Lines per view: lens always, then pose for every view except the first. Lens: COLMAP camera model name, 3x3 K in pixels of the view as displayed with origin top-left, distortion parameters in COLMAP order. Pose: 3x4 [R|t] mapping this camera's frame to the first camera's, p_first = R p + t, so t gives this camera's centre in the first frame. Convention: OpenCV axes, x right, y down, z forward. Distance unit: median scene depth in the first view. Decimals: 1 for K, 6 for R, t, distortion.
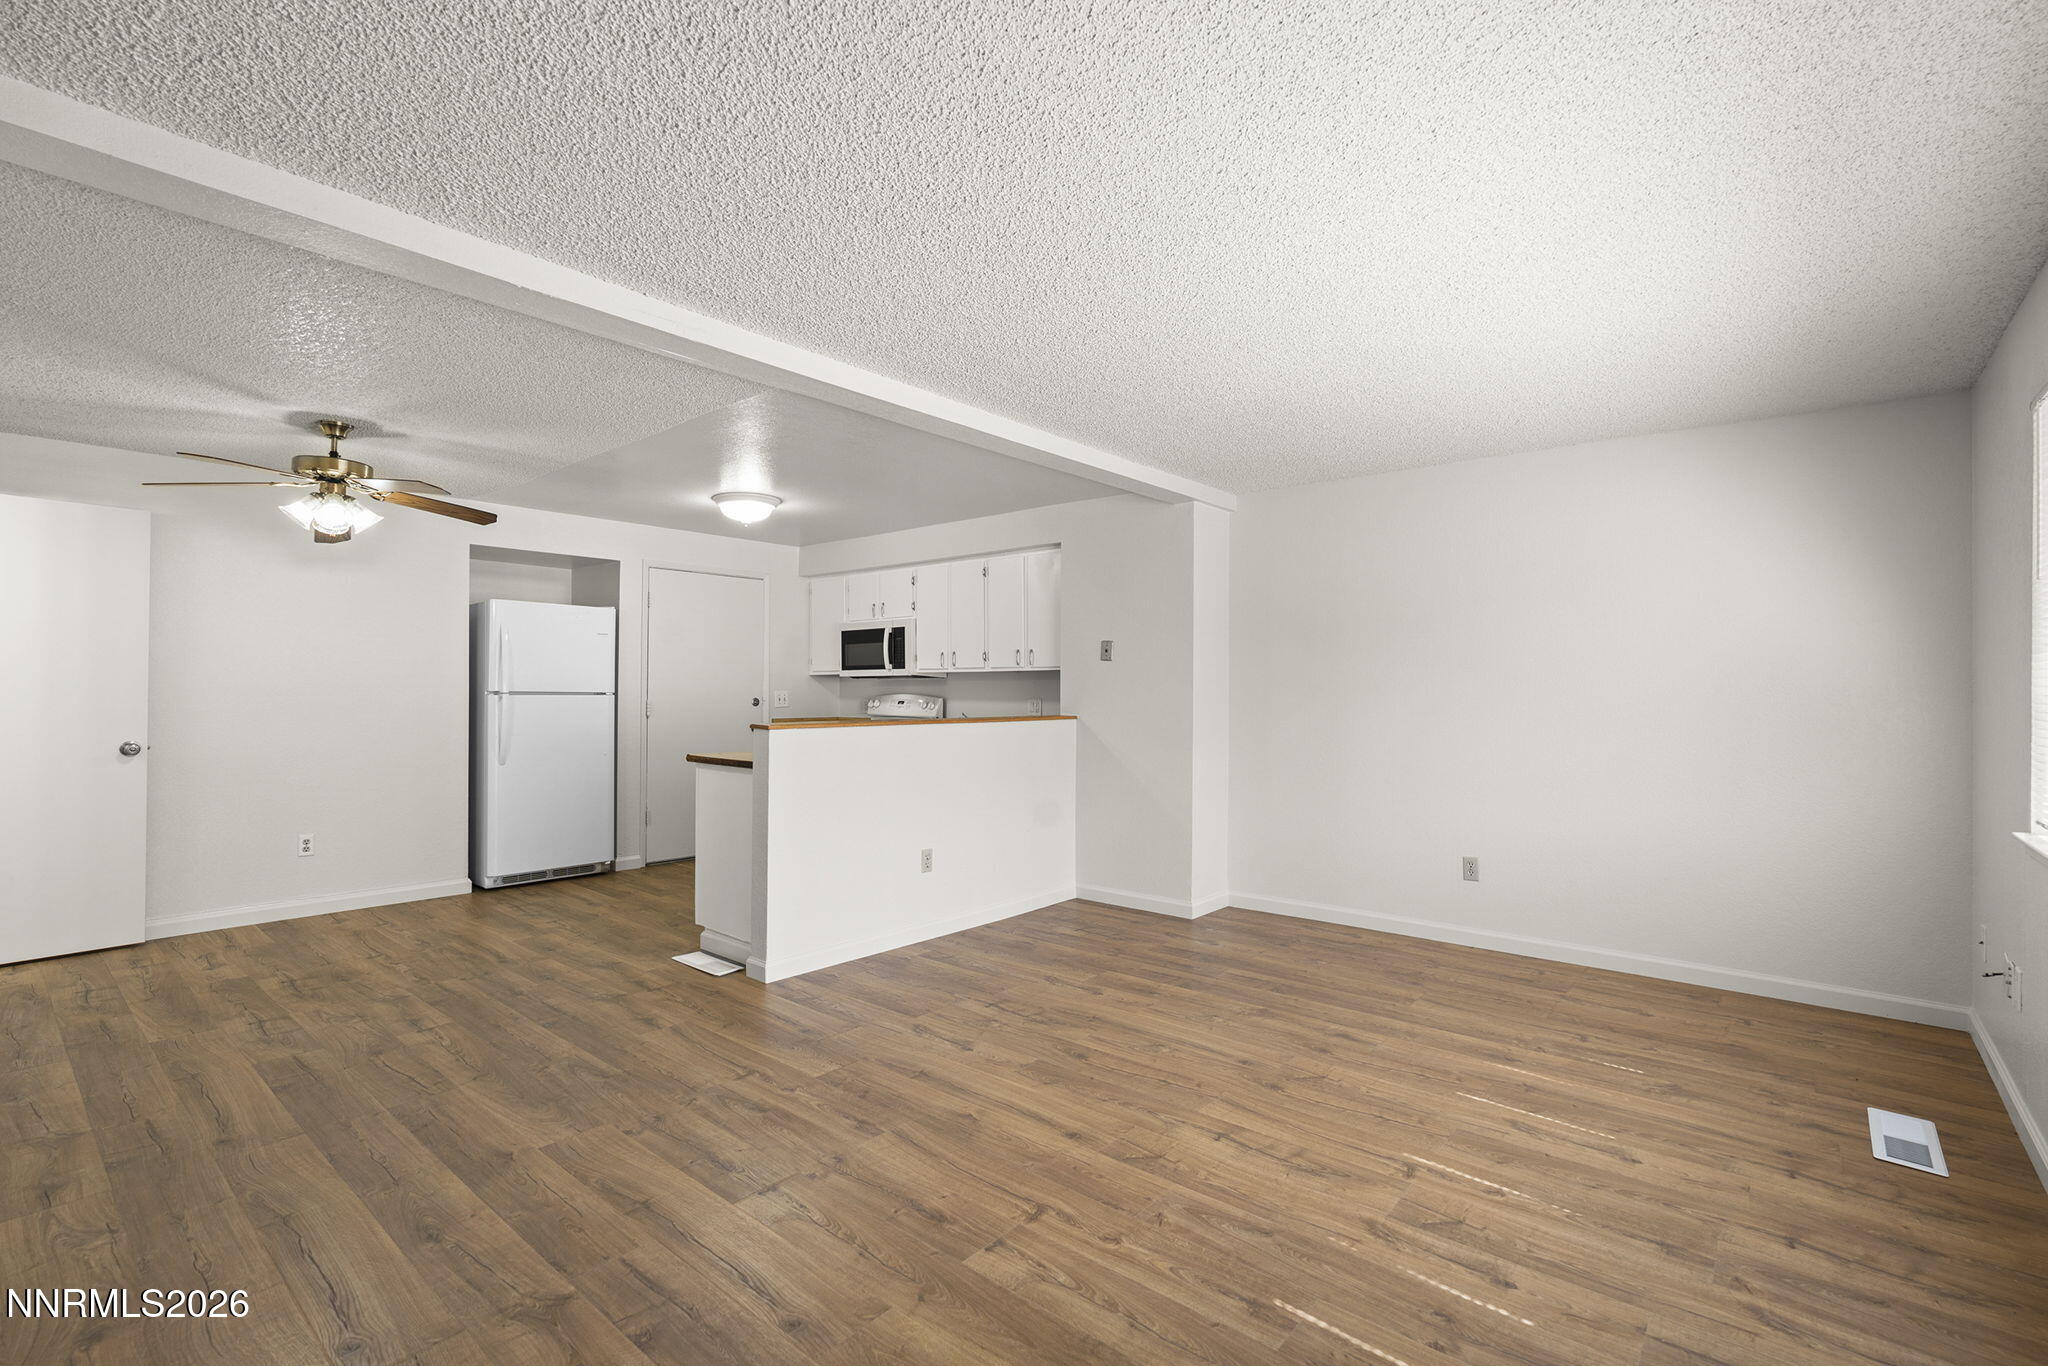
lens RADIAL K [[917.5, 0, 1027.8], [0, 917.5, 683.5], [0, 0, 1]] dist [-0.008378, 0.003419]
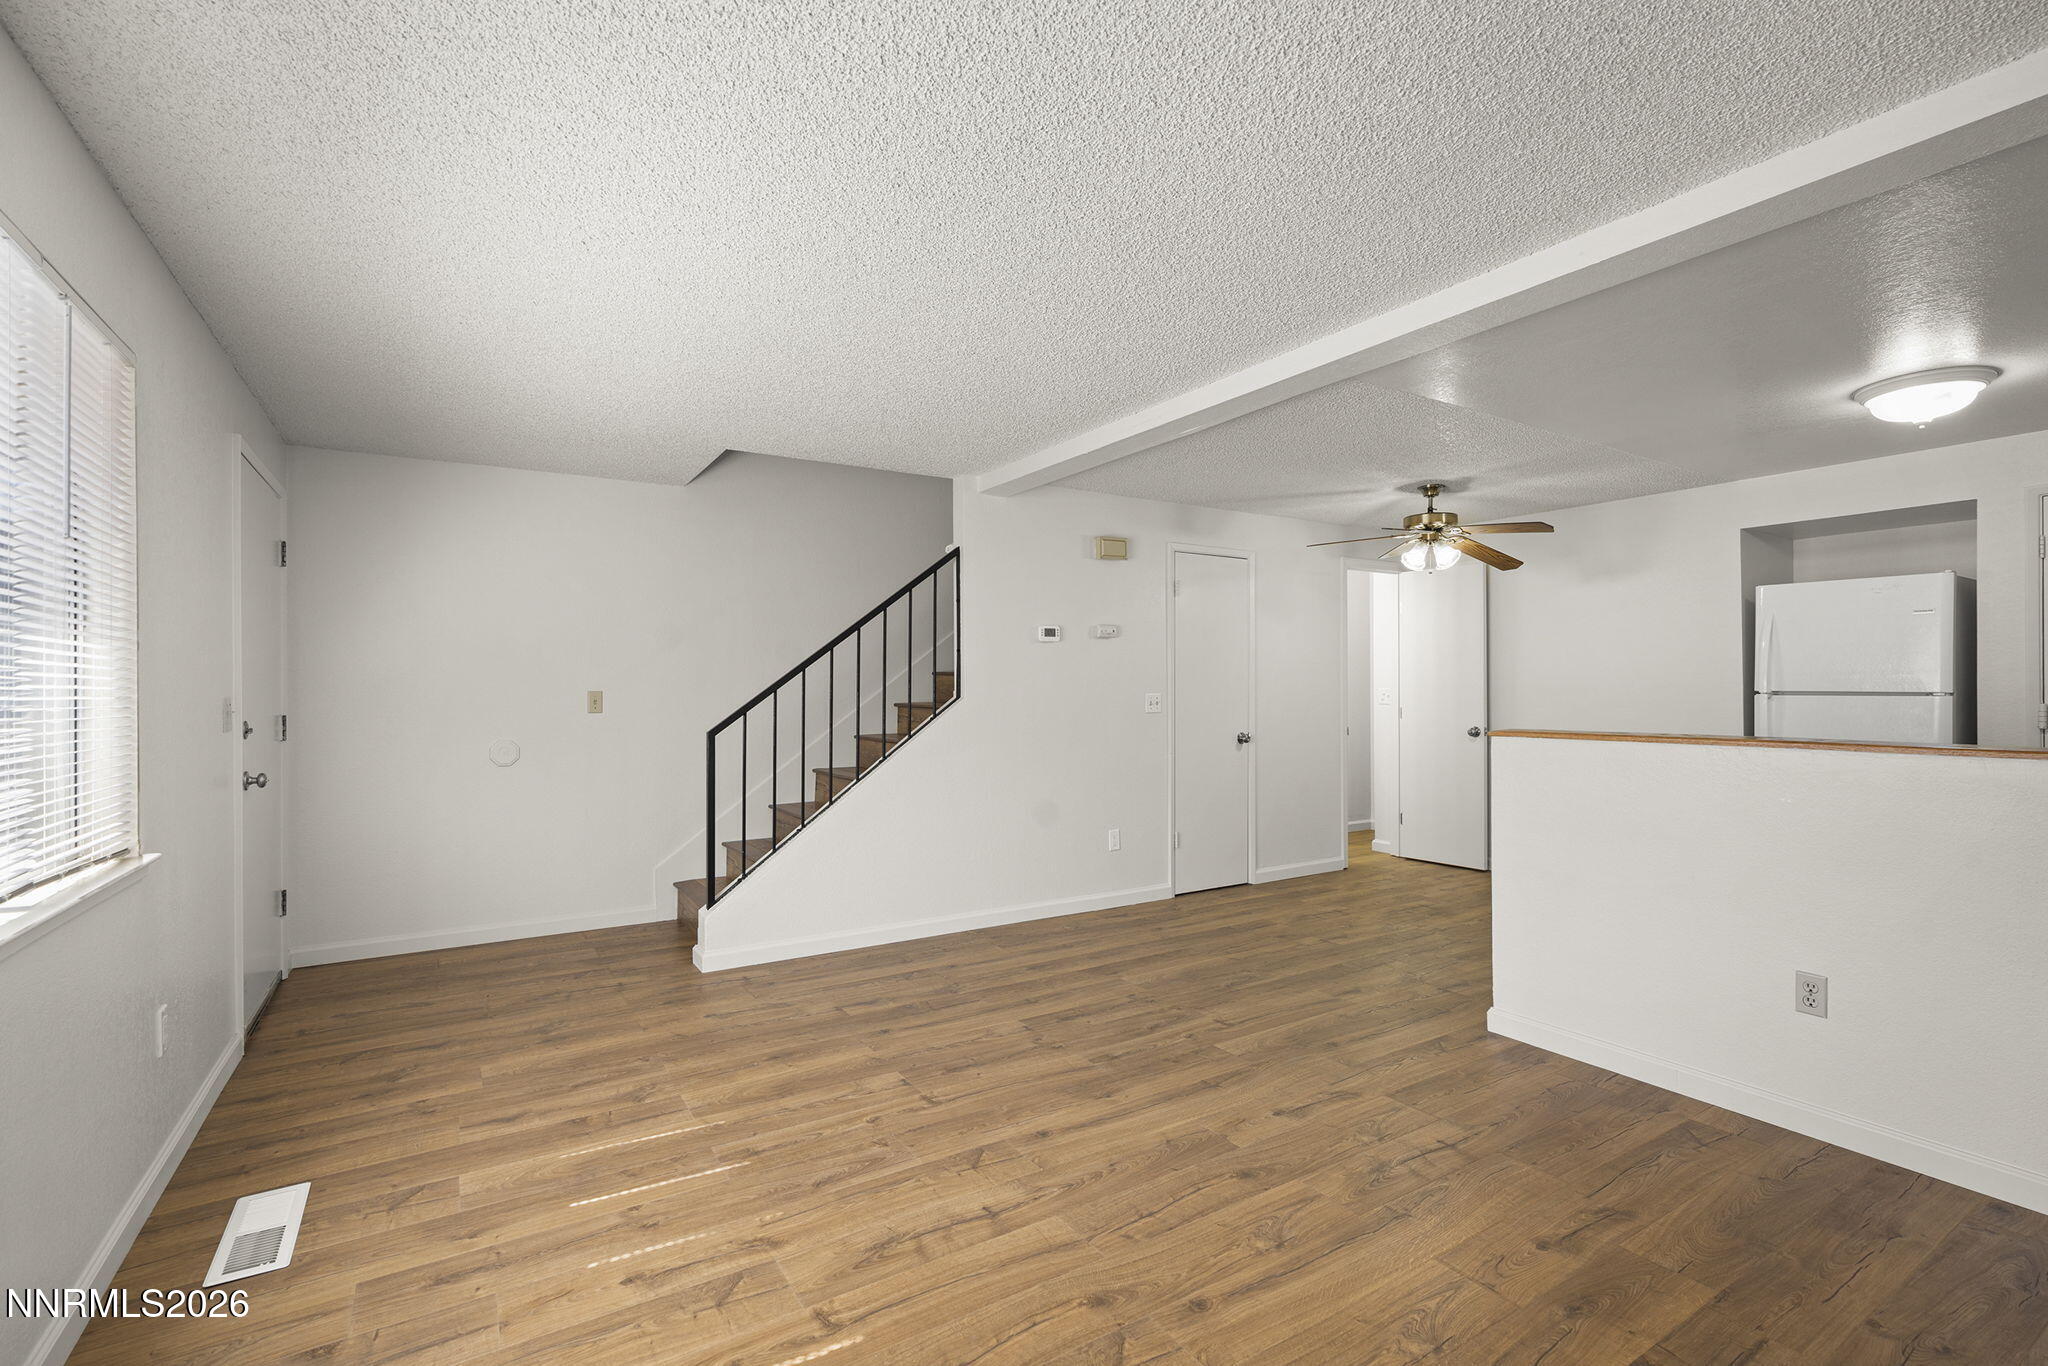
lens RADIAL K [[917.5, 0, 1027.8], [0, 917.5, 697.3], [0, 0, 1]] dist [-0.008378, 0.003419]
pose [[-0.296796, 0.004283, -0.954931, 0.617997], [0.010746, 0.999942, 0.001144, 0.007677], [0.954880, -0.009922, -0.296825, 0.786667]]
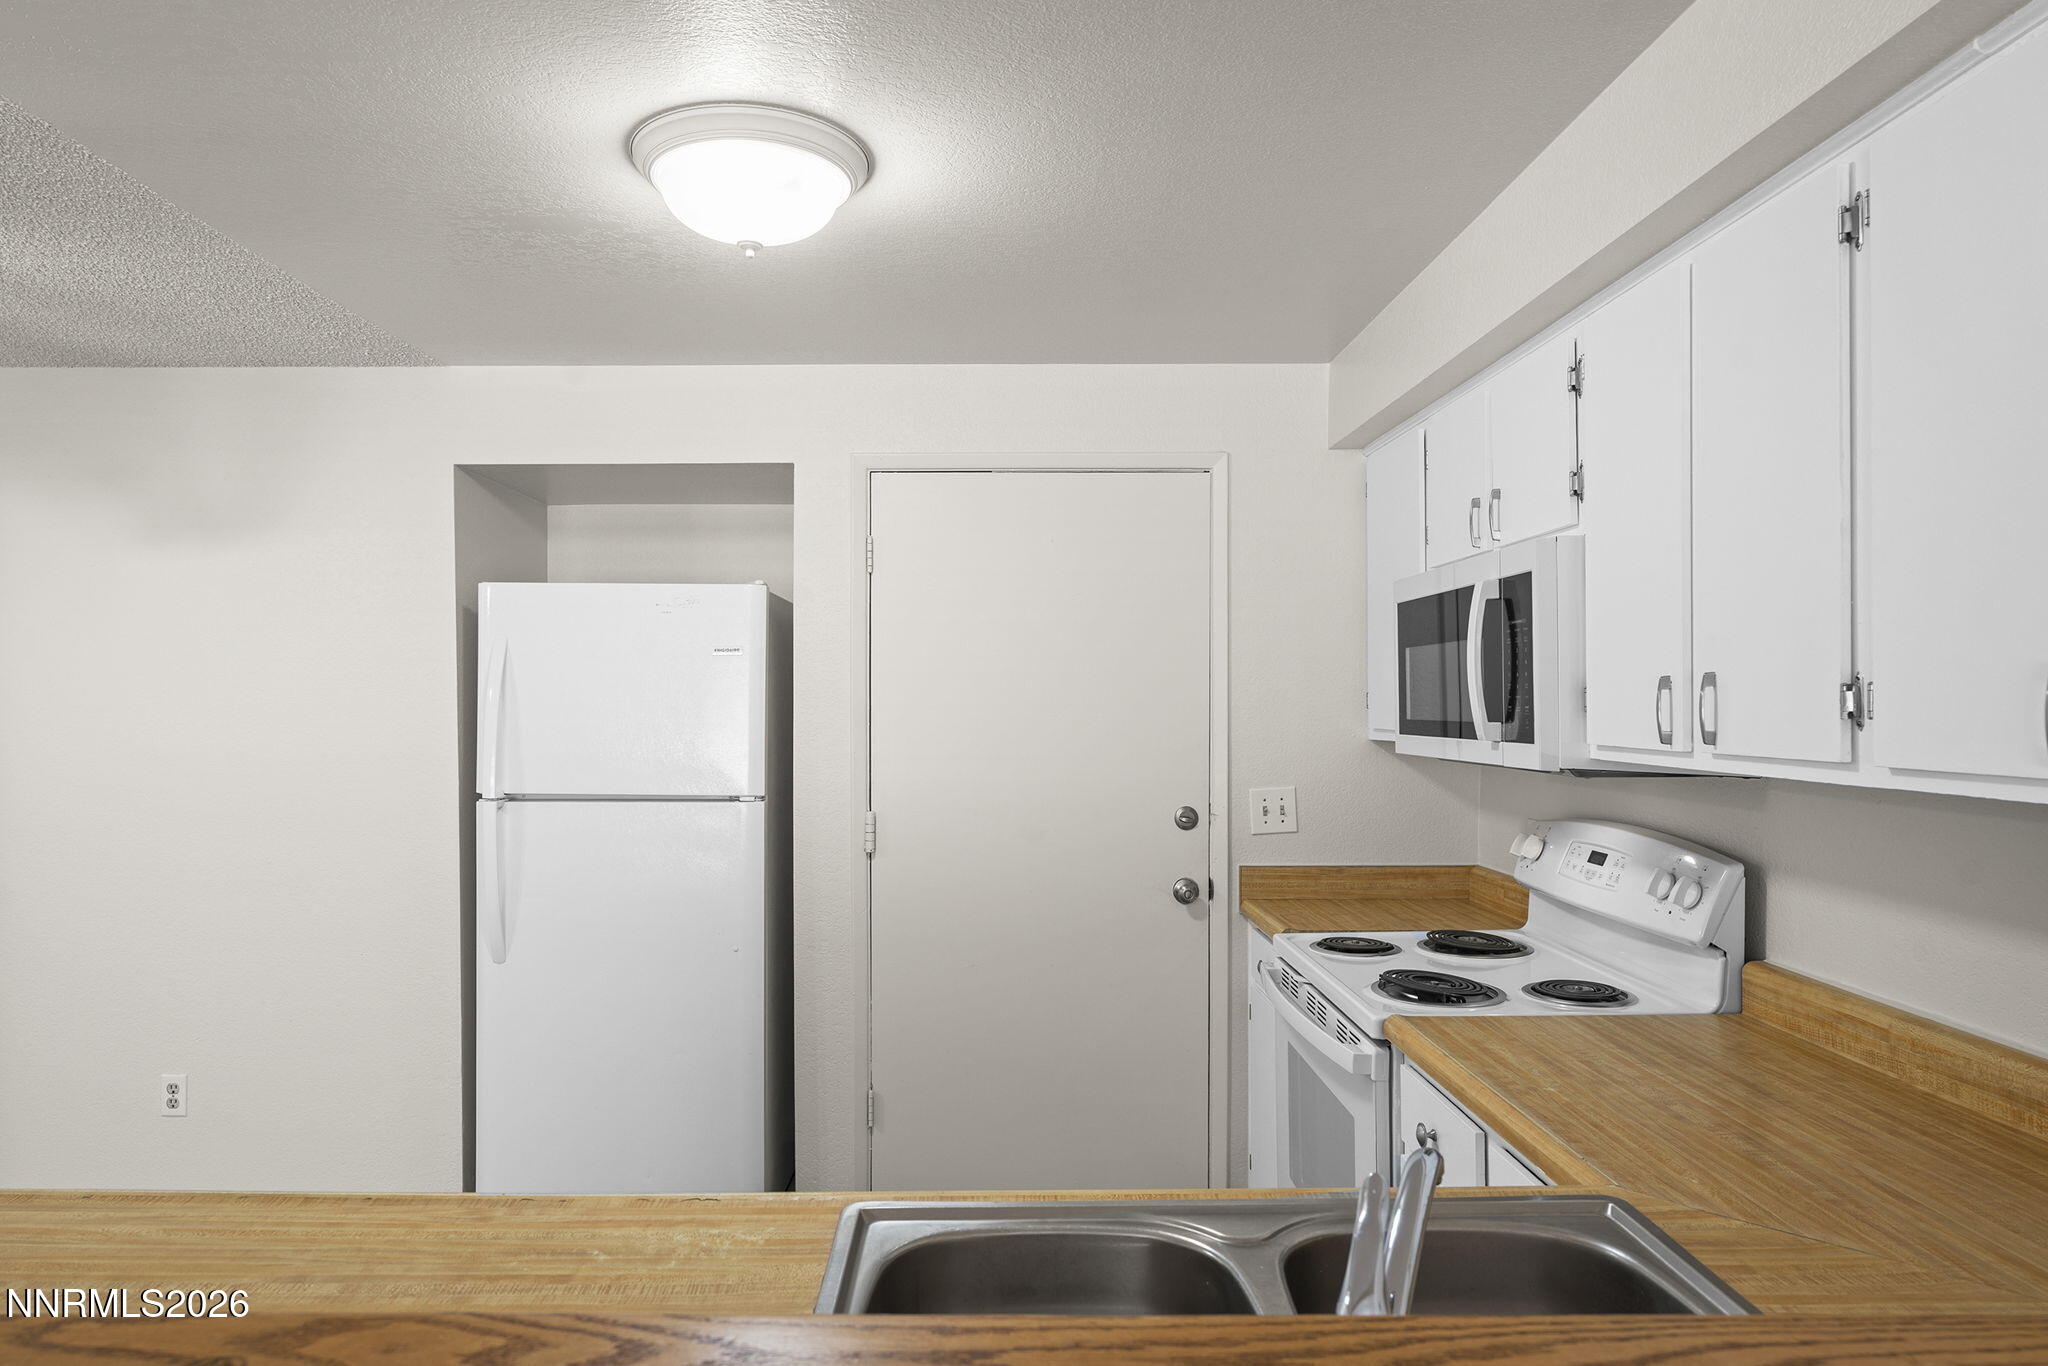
lens RADIAL K [[1276.5, 0, 977.4], [0, 1276.5, 685.4], [0, 0, 1]] dist [-0.009601, -0.000114]
pose [[0.644648, -0.012307, -0.764381, 0.047636], [0.011194, 0.999915, -0.006659, -0.048411], [0.764398, -0.004264, 0.644731, 1.050189]]
